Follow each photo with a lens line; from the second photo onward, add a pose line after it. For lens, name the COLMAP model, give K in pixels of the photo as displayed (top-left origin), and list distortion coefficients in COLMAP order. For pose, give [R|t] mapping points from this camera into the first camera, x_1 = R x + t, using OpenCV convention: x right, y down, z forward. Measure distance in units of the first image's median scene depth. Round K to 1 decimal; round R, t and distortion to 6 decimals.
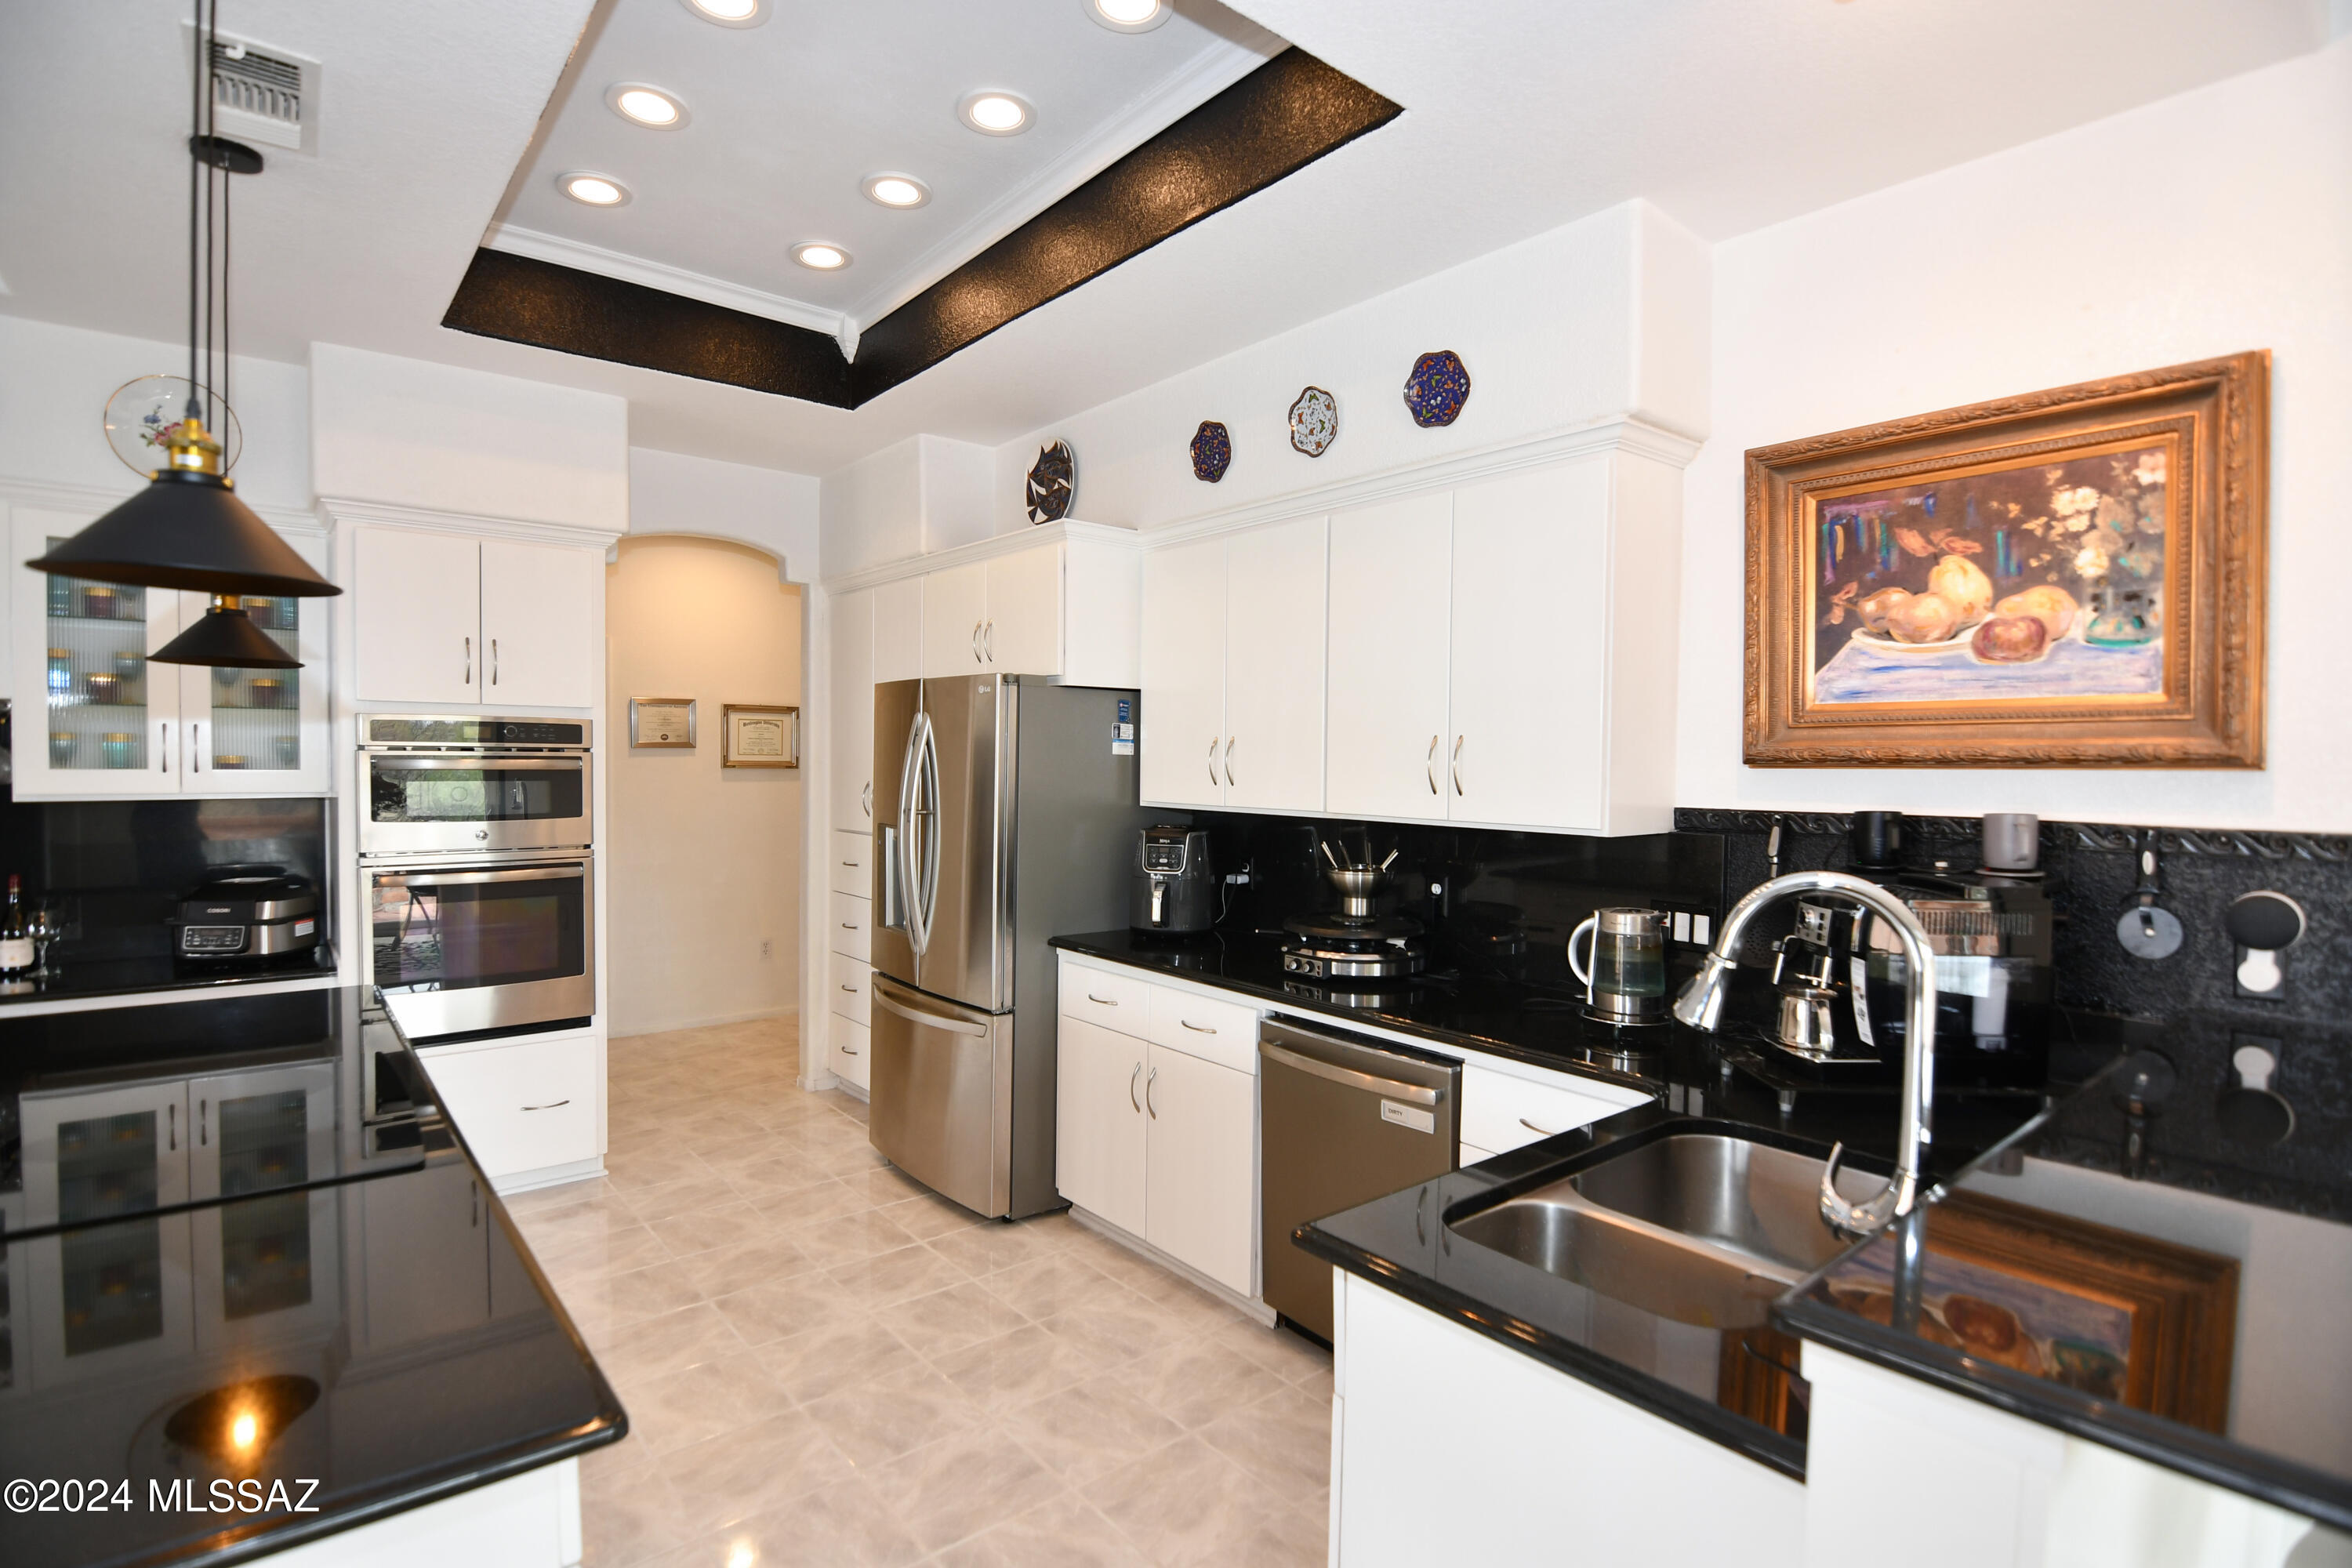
lens RADIAL K [[1134.9, 0, 1187.5], [0, 1134.9, 800.9], [0, 0, 1]] dist [-0.017807, -0.004021]
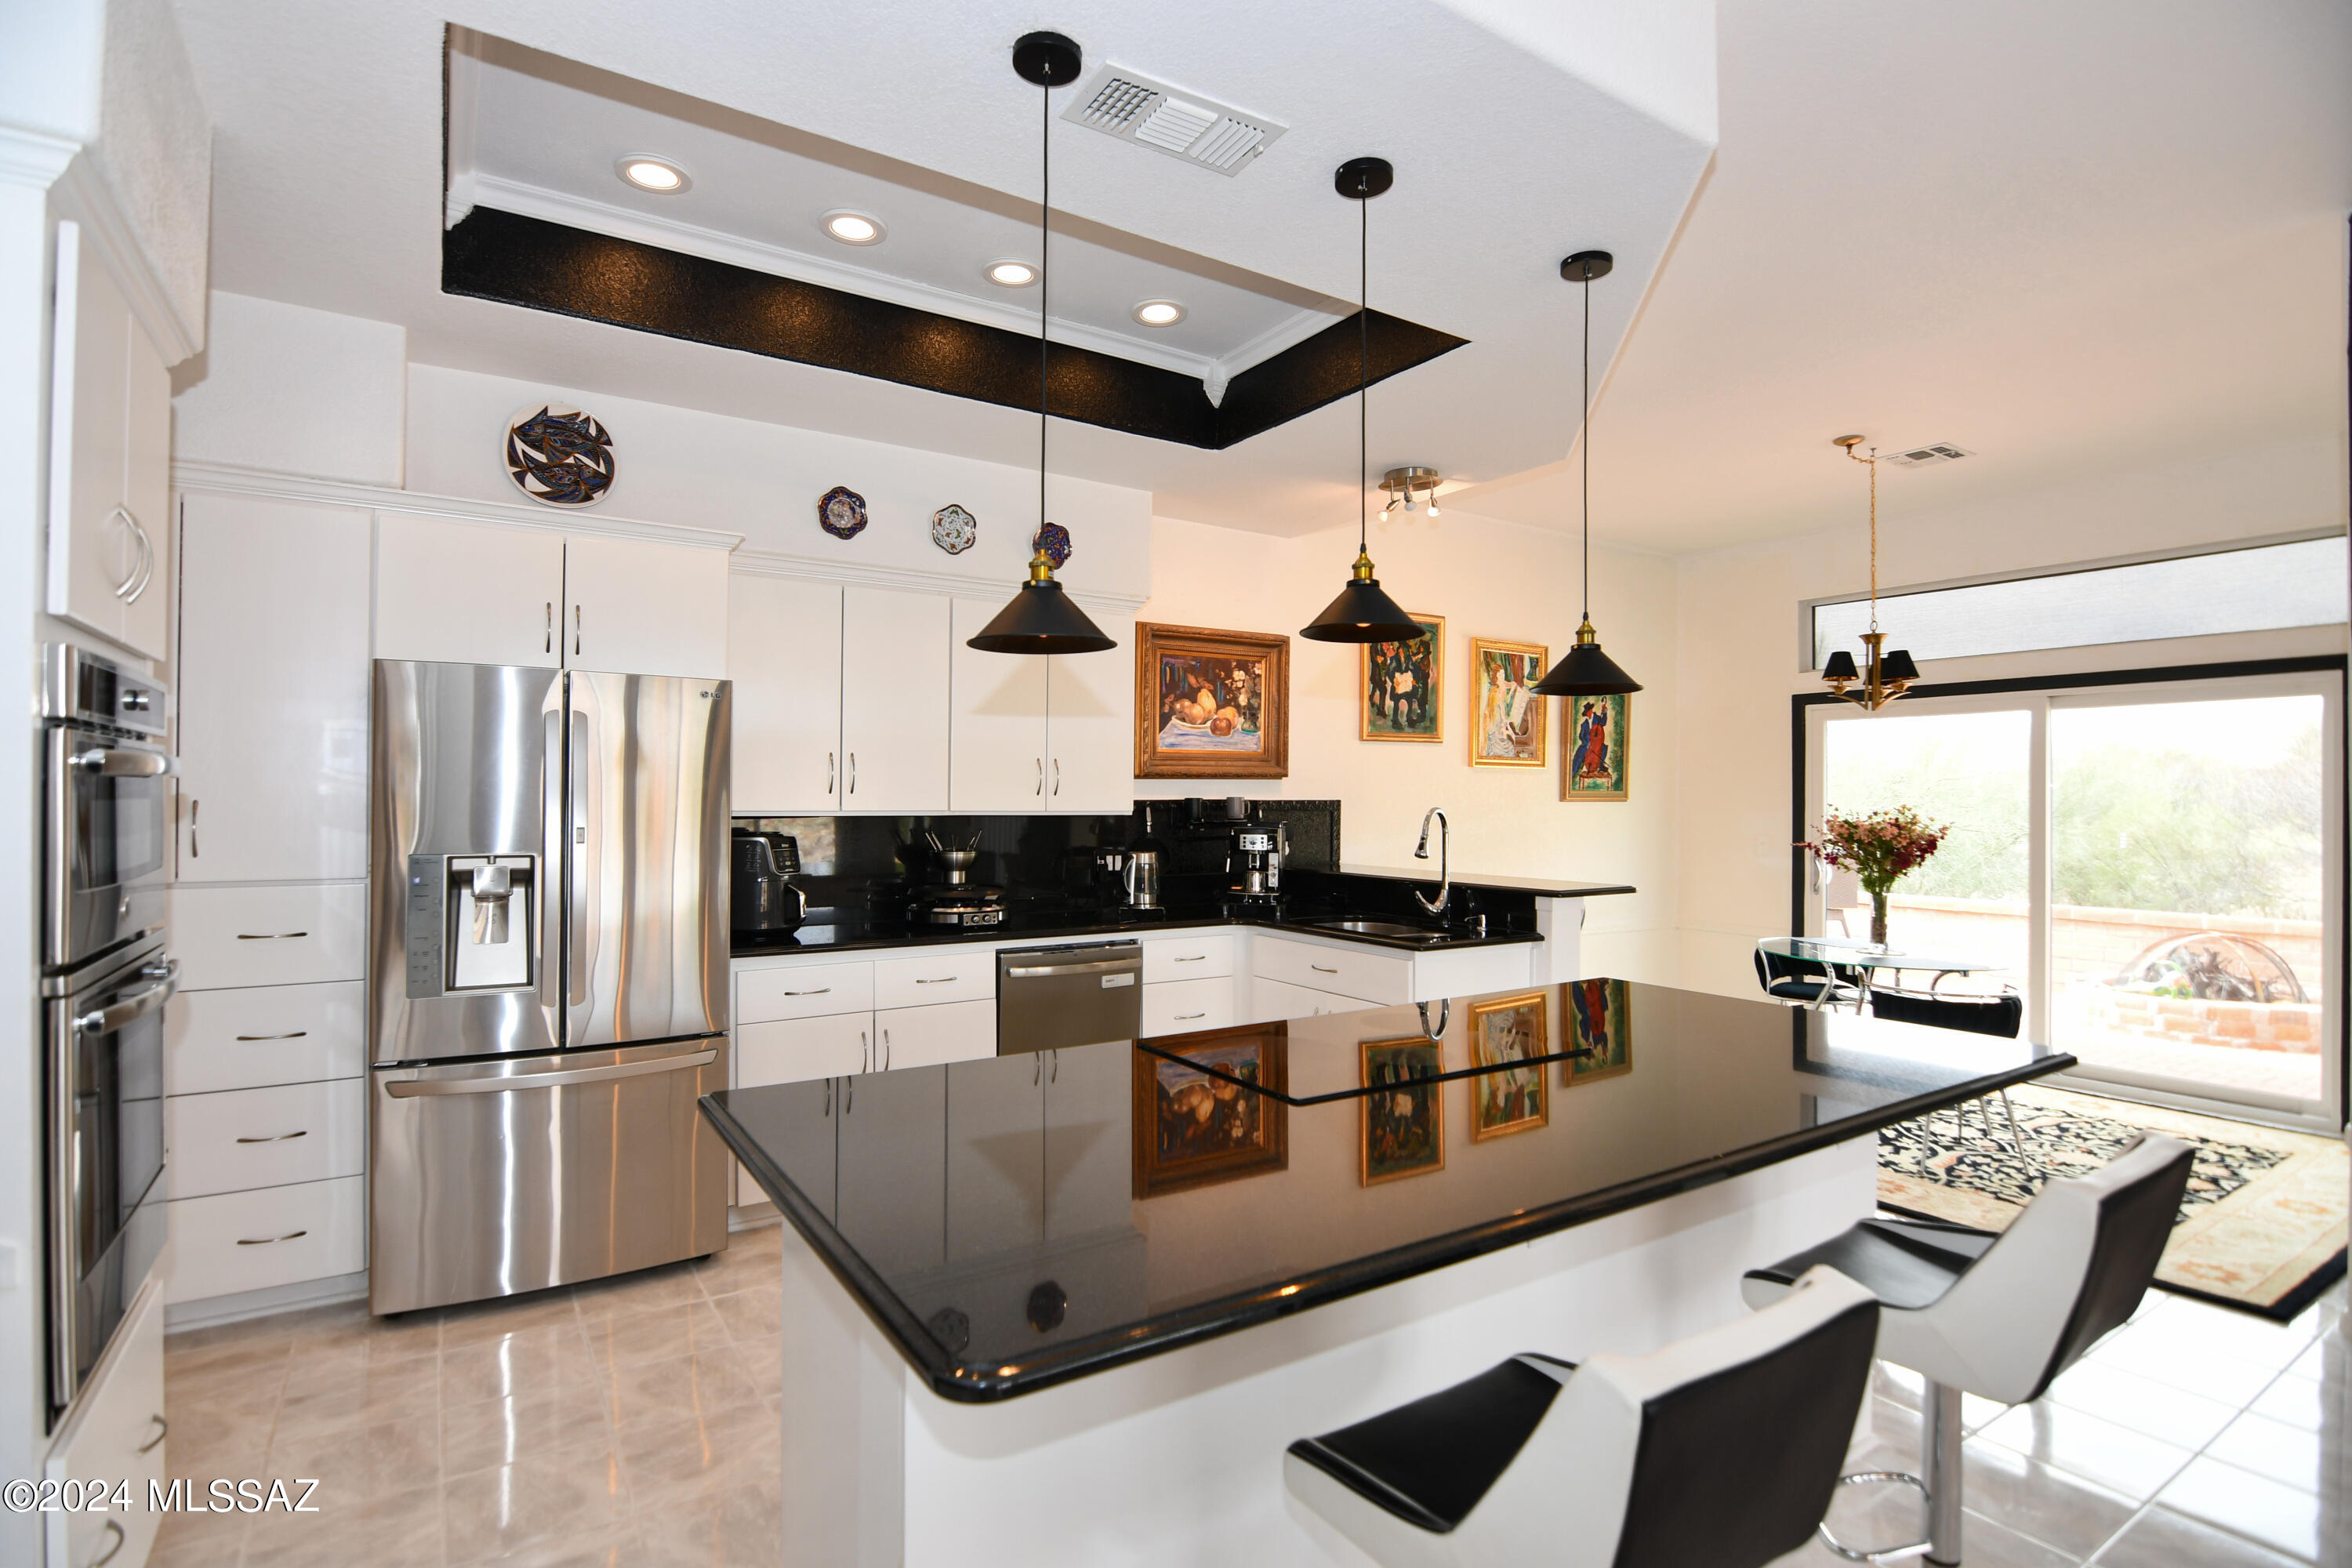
lens RADIAL K [[1134.9, 0, 1160.0], [0, 1134.9, 794.5], [0, 0, 1]] dist [-0.017807, -0.004021]
pose [[0.126483, -0.010026, 0.991918, -1.504285], [0.031635, 0.999481, 0.006069, -0.012653], [-0.991464, 0.030612, 0.126735, 0.707870]]
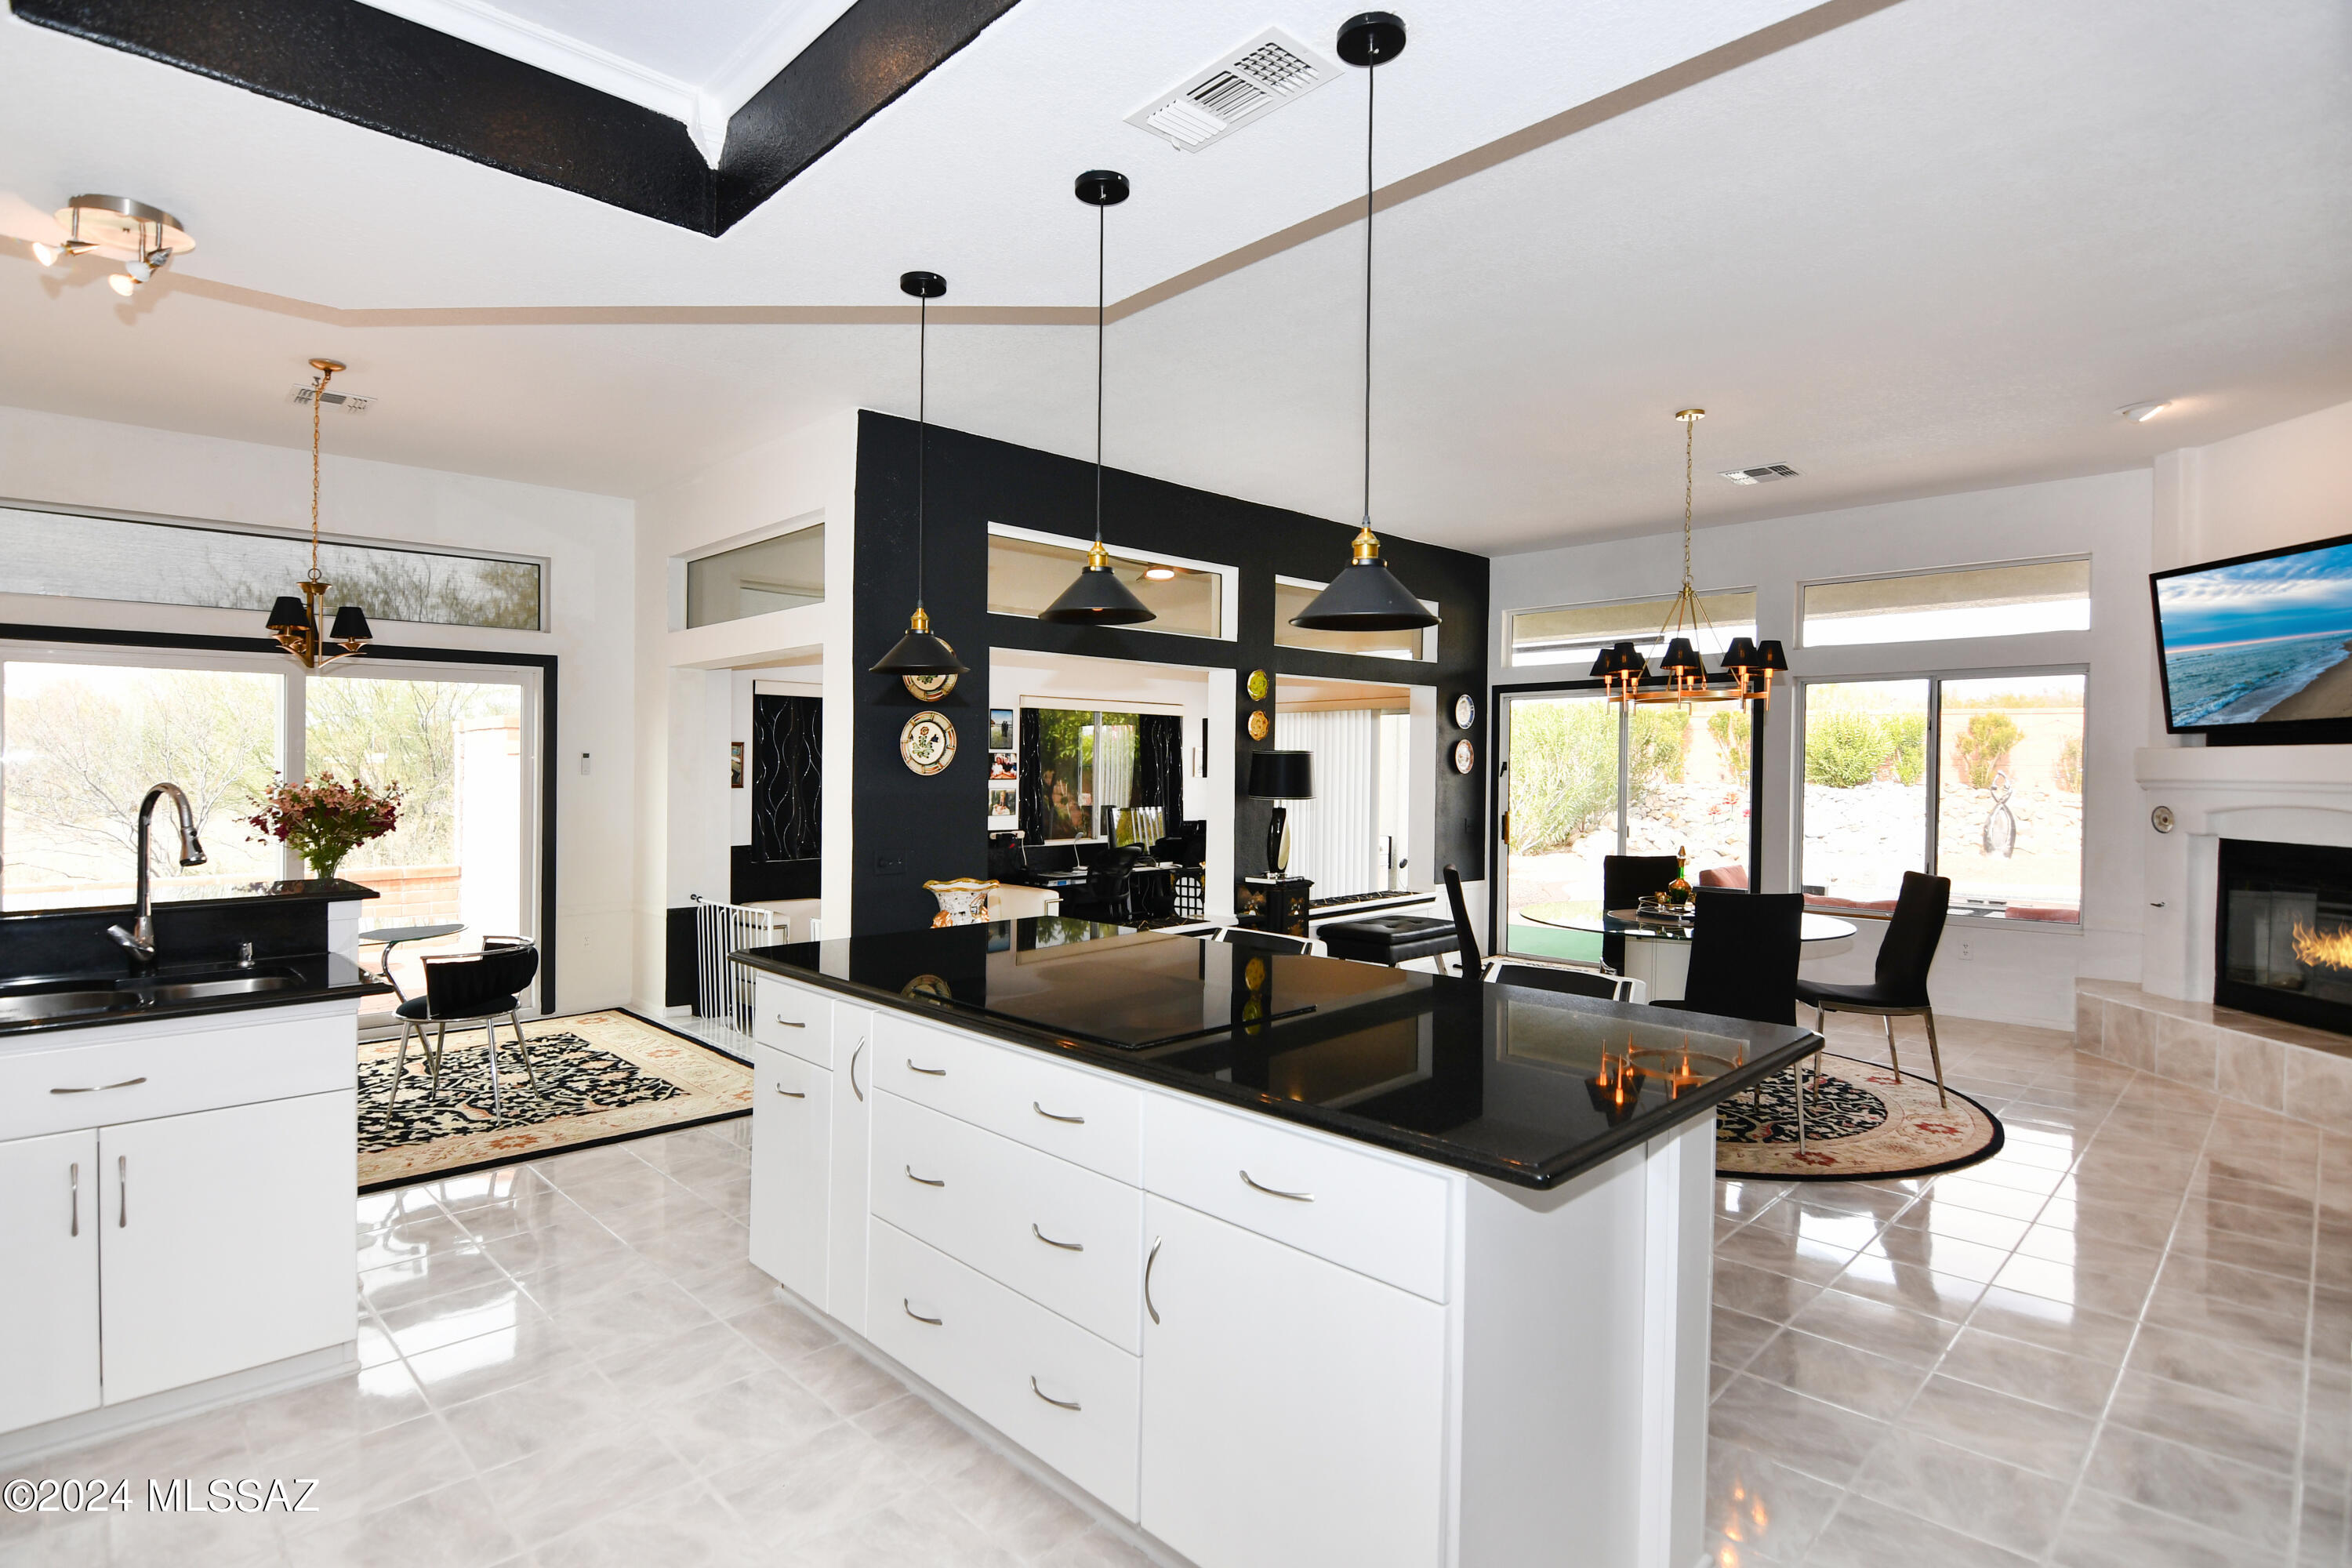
lens RADIAL K [[1134.9, 0, 1184.1], [0, 1134.9, 765.4], [0, 0, 1]] dist [-0.017807, -0.004021]
pose [[-0.997654, -0.014899, -0.066822, -0.608650], [-0.017164, 0.999293, 0.033447, -0.035827], [0.066276, 0.034516, -0.997204, 1.634979]]
